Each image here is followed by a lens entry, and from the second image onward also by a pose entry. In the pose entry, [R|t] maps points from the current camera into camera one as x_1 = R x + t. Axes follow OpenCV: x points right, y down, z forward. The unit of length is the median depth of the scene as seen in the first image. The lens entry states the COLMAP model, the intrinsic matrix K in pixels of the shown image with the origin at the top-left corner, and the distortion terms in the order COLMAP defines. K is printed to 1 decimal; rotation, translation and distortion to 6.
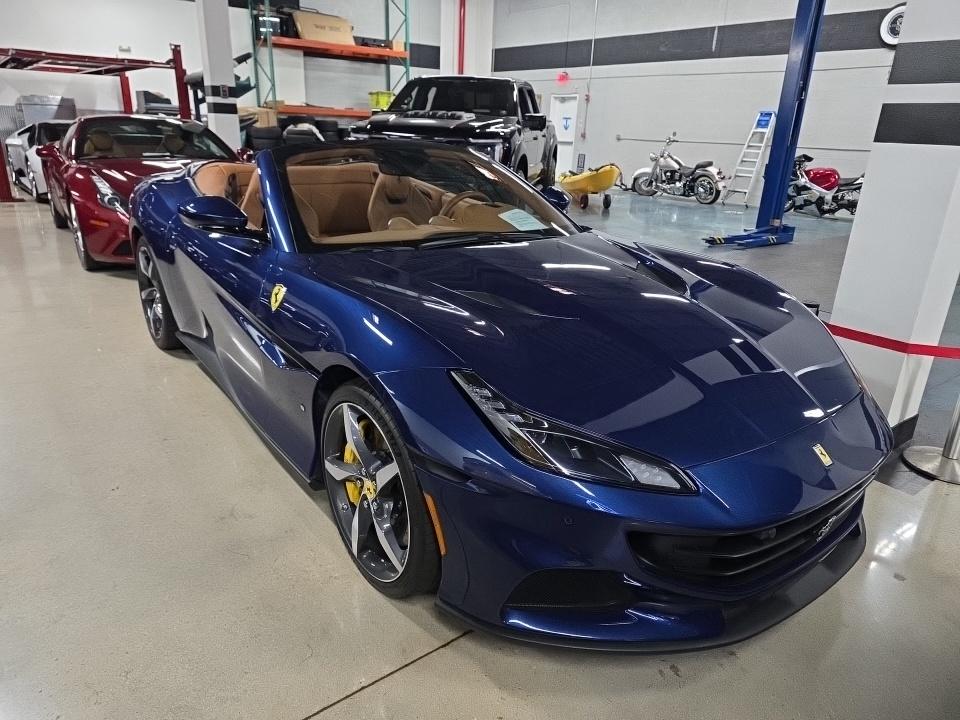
lens RADIAL K [[653.3, 0, 479.3], [0, 653.3, 367.5], [0, 0, 1]] dist [0.041130, -0.031748]
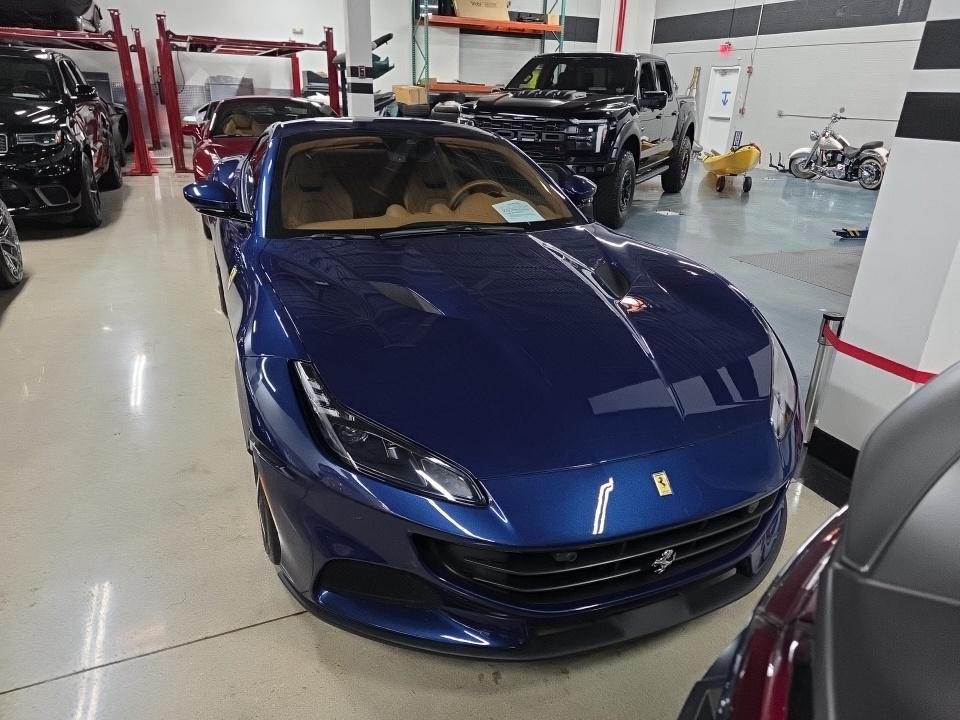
lens RADIAL K [[653.3, 0, 500.6], [0, 653.3, 365.9], [0, 0, 1]] dist [0.041130, -0.031748]
pose [[0.969884, 0.089270, -0.226619, 0.129402], [-0.081246, 0.995700, 0.044510, -0.015198], [0.229618, -0.024758, 0.972966, 0.010224]]
